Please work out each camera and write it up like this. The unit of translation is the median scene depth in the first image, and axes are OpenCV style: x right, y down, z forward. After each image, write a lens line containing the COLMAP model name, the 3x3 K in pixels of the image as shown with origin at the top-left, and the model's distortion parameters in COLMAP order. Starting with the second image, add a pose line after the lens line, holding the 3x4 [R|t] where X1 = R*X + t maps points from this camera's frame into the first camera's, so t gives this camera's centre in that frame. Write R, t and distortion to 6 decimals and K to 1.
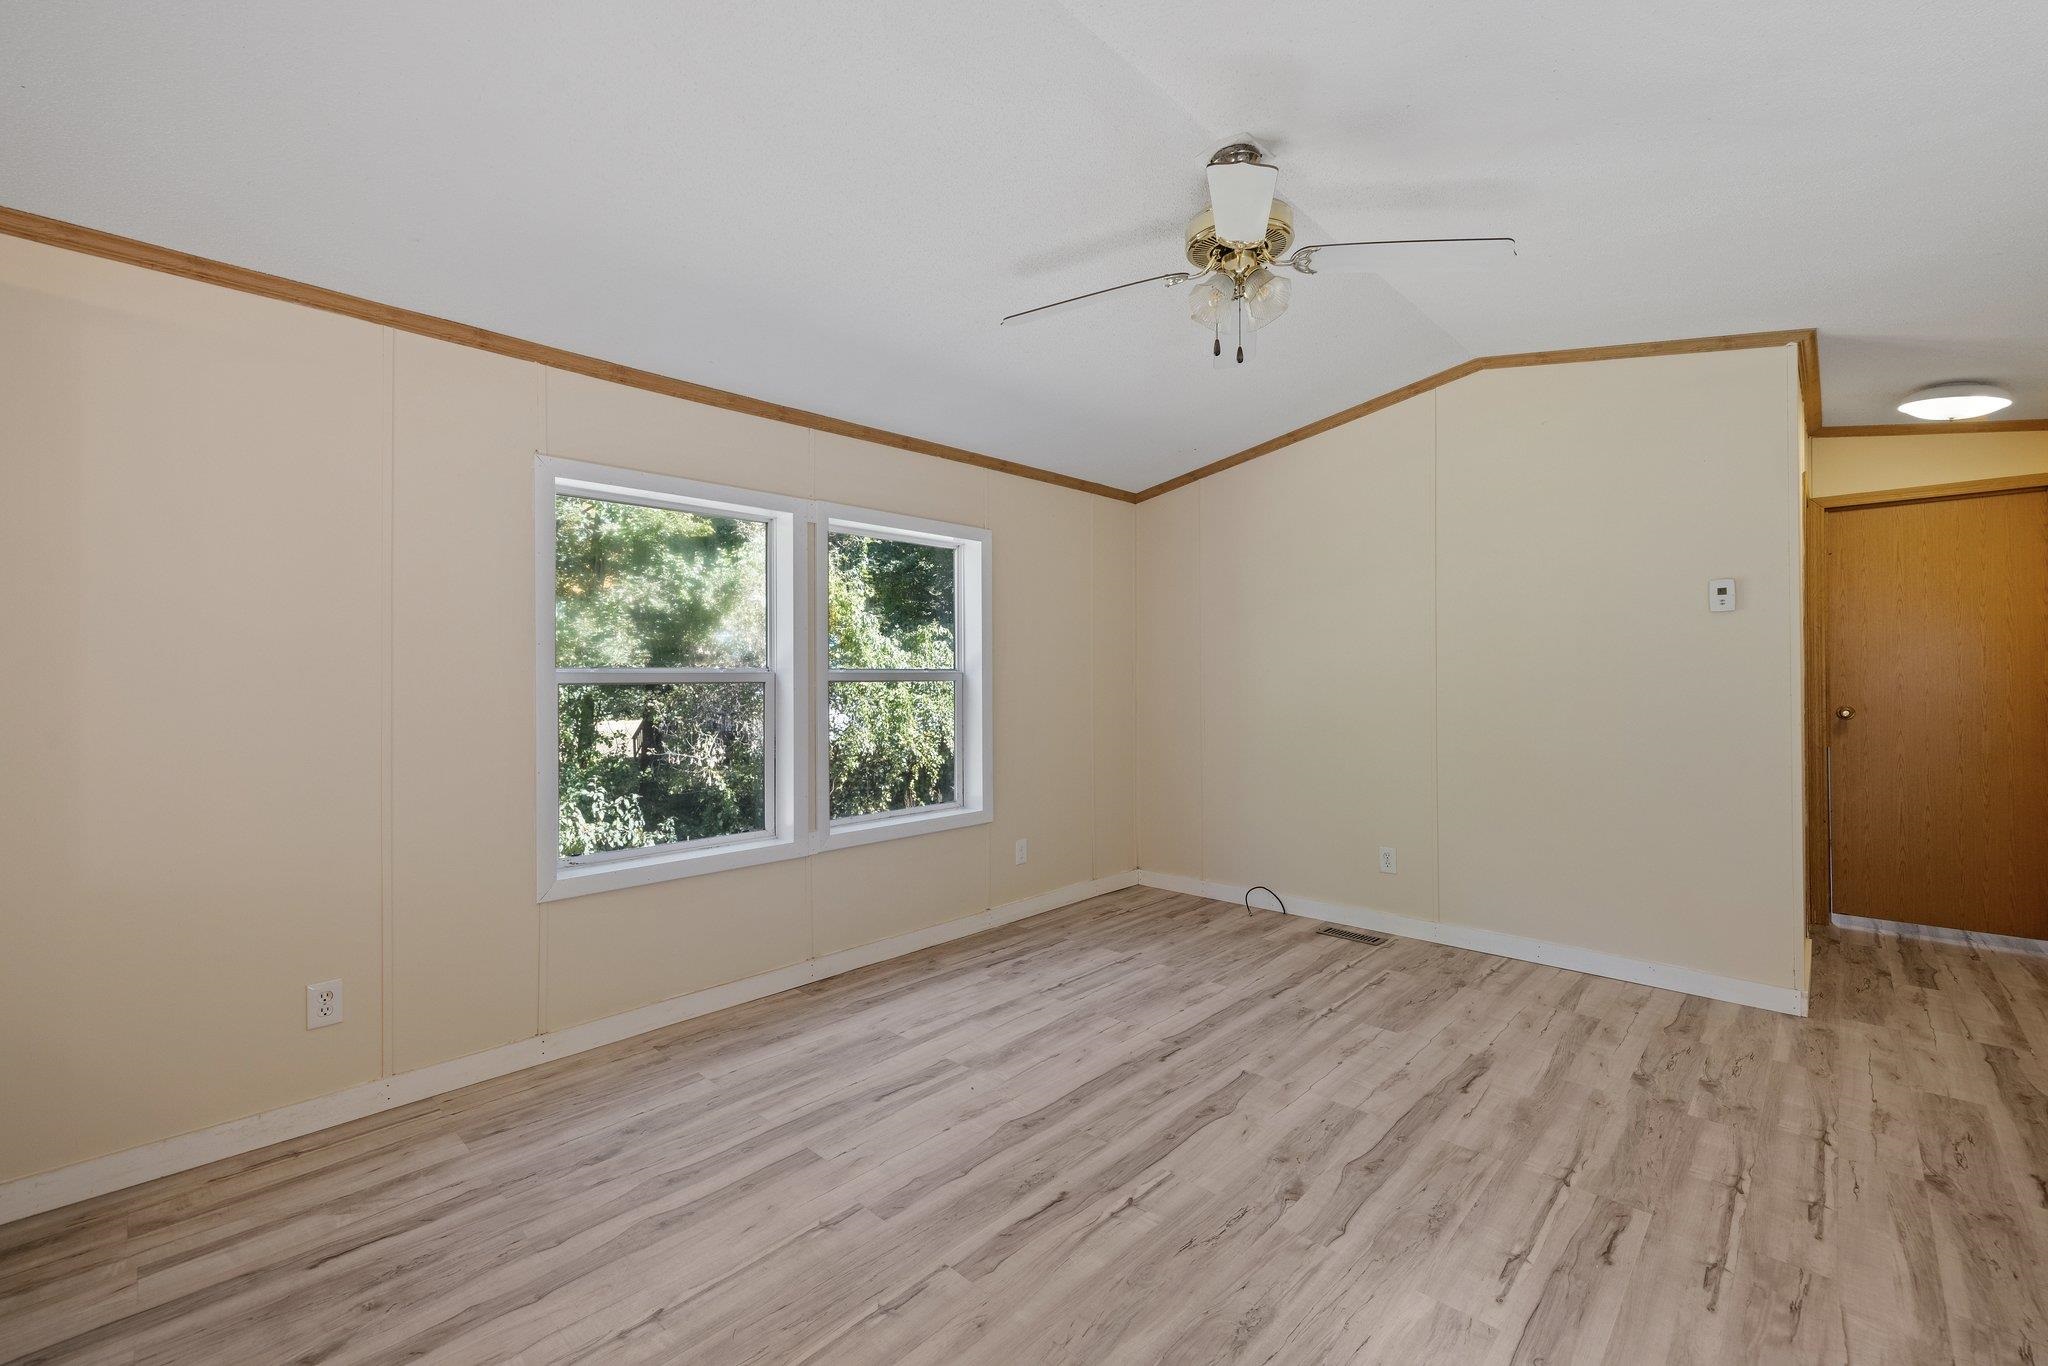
lens RADIAL K [[853.2, 0, 1013.3], [0, 853.2, 676.1], [0, 0, 1]] dist [0.000350, -0.000056]
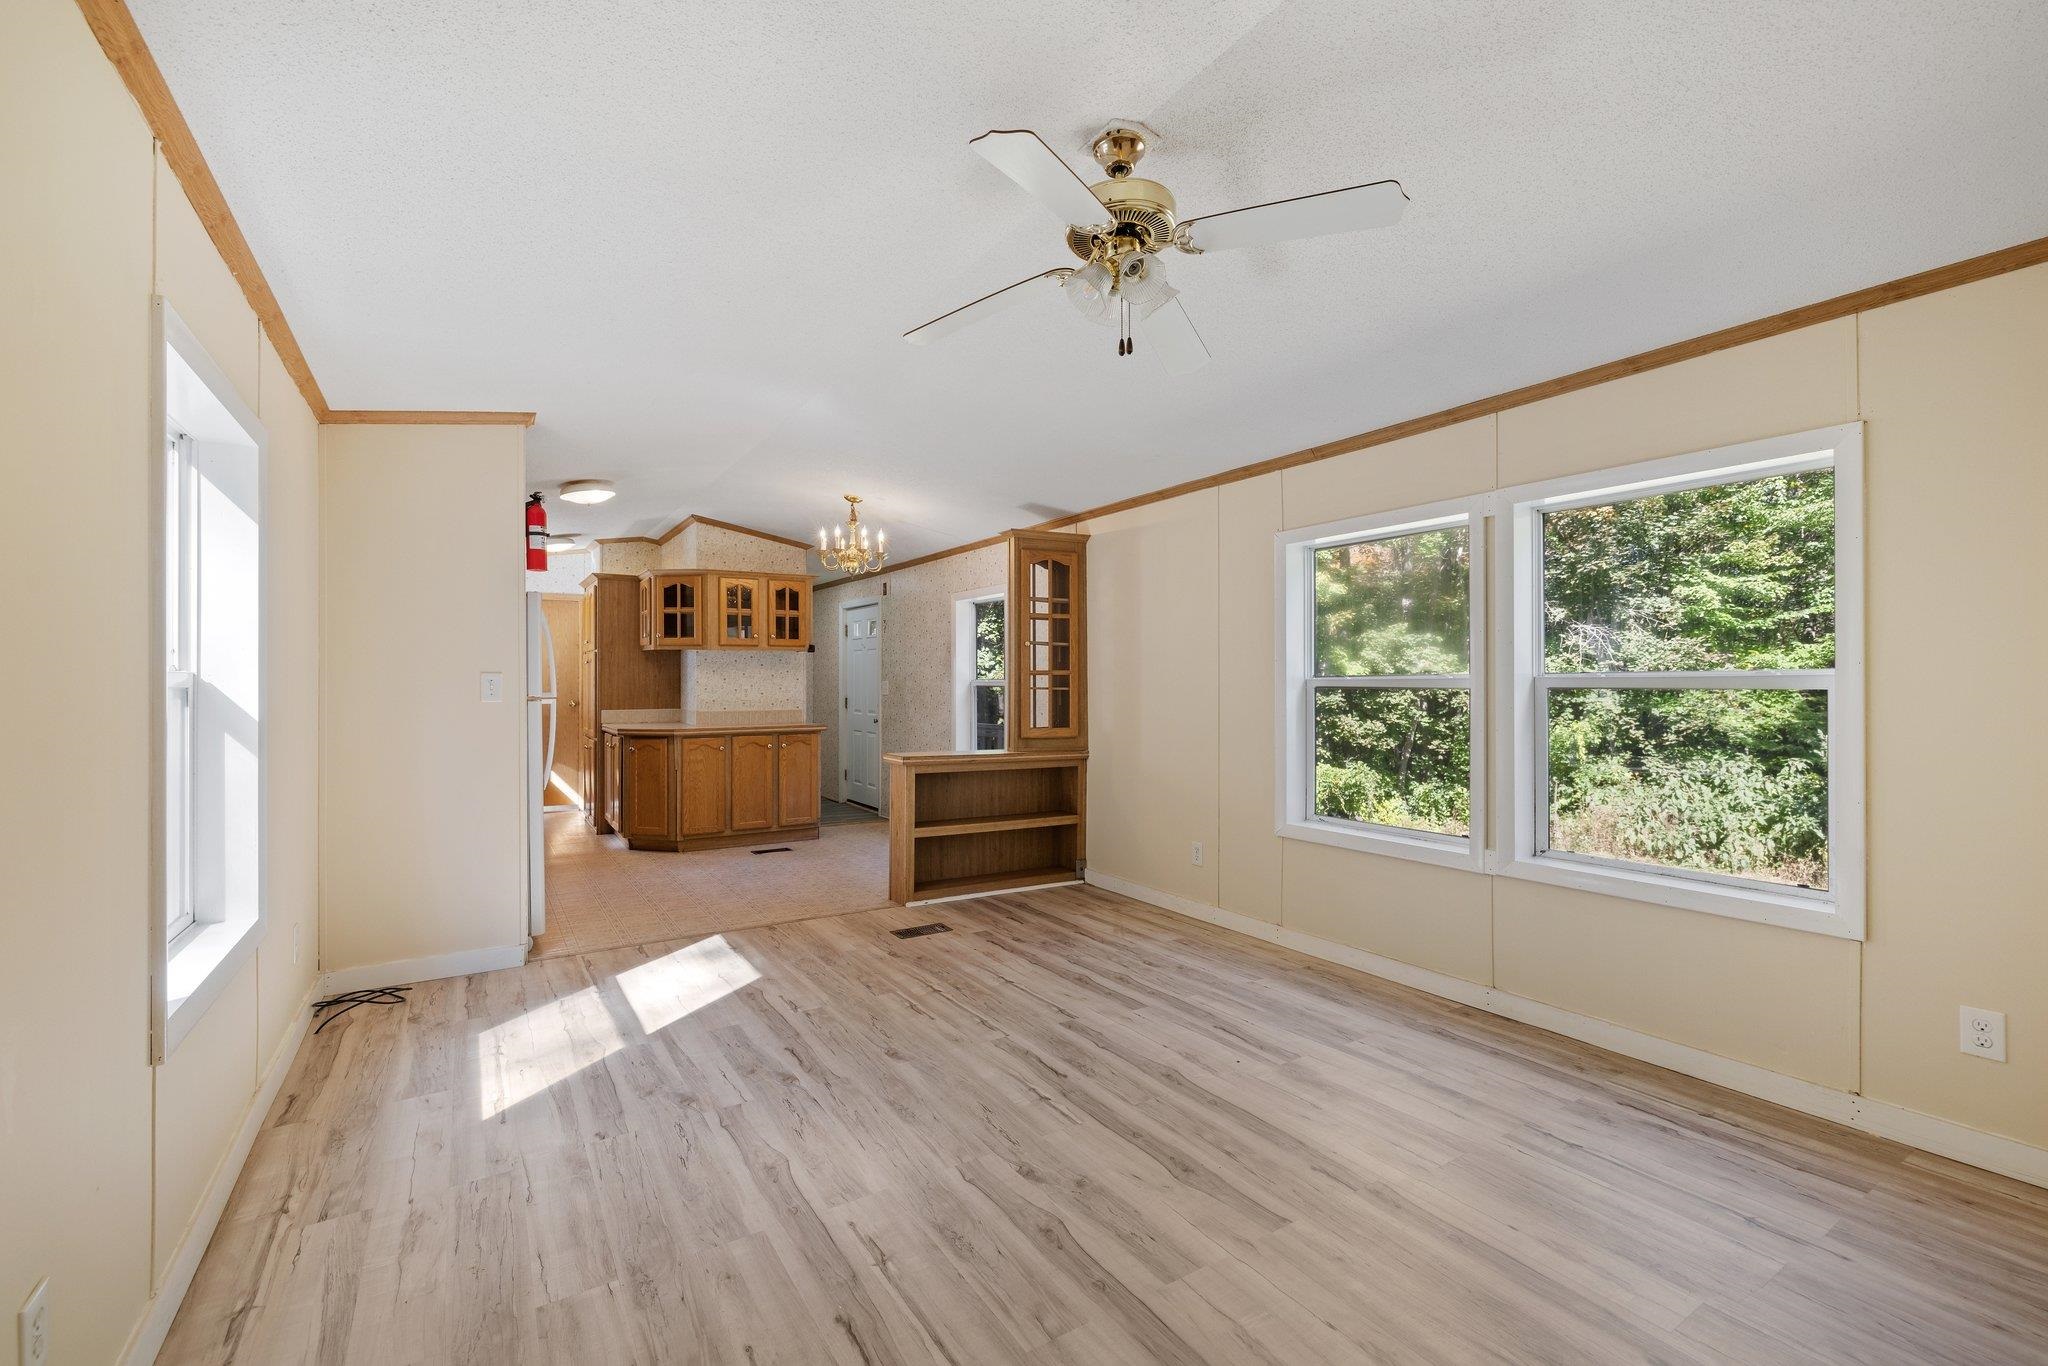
lens RADIAL K [[858.8, 0, 1011.5], [0, 858.8, 683.9], [0, 0, 1]] dist [-0.001030, 0.000033]
pose [[-0.236039, 0.002990, -0.971739, 1.155715], [0.004679, 0.999987, 0.001941, -0.003537], [0.971732, -0.004088, -0.236050, 1.042906]]
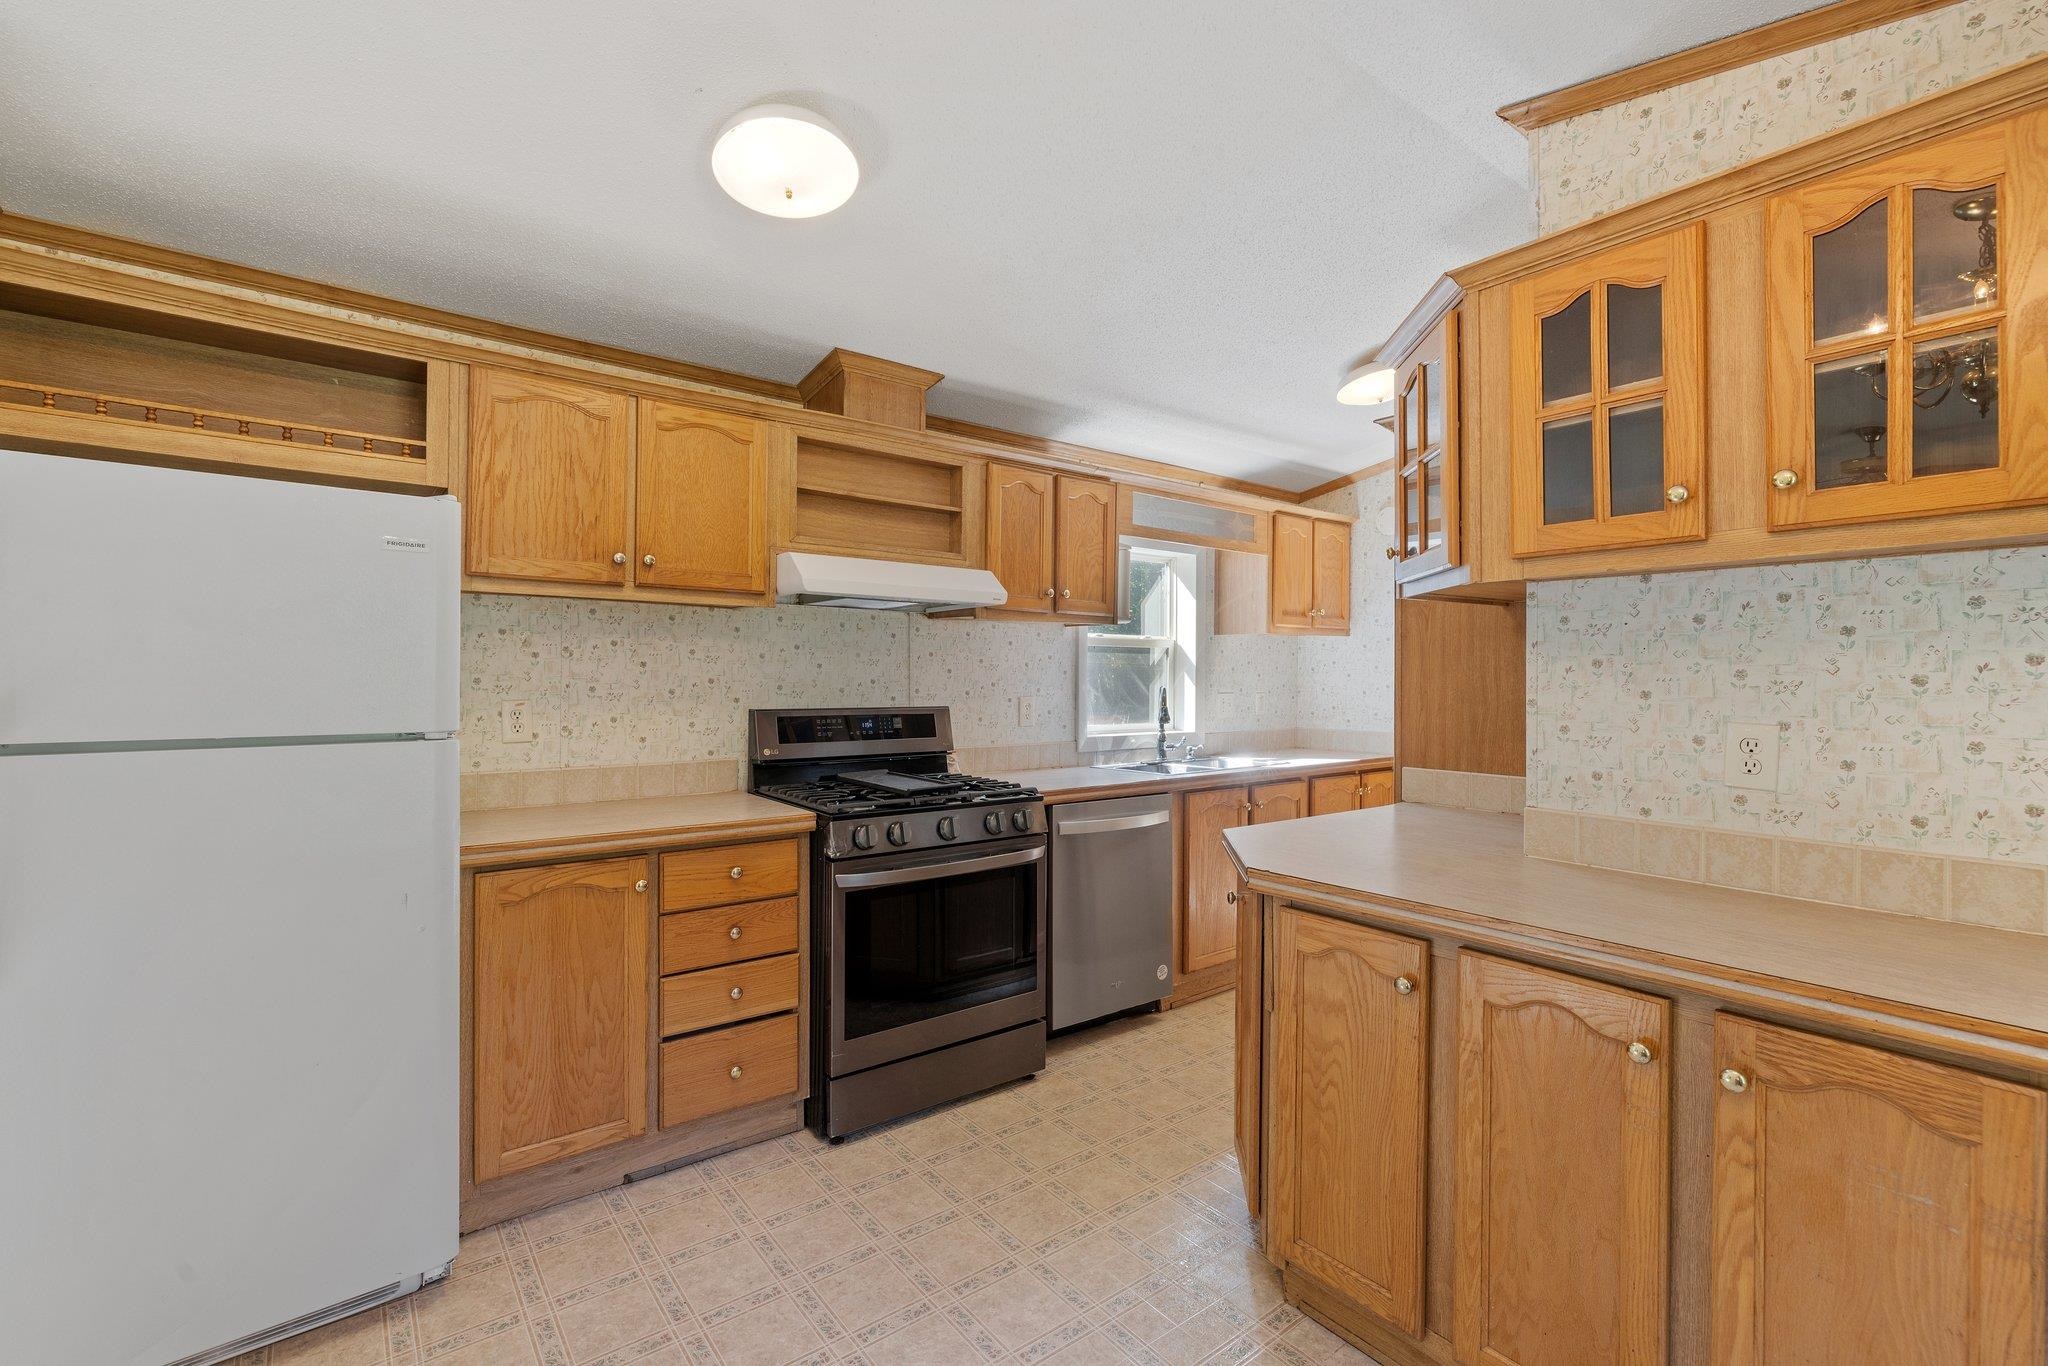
lens RADIAL K [[889.5, 0, 1001.2], [0, 889.5, 674.1], [0, 0, 1]] dist [-0.000169, 0.000220]
pose [[-0.988548, -0.003543, 0.150868, -1.053338], [-0.004379, 0.999977, -0.005212, -0.028843], [-0.150846, -0.005813, -0.988540, 0.227615]]
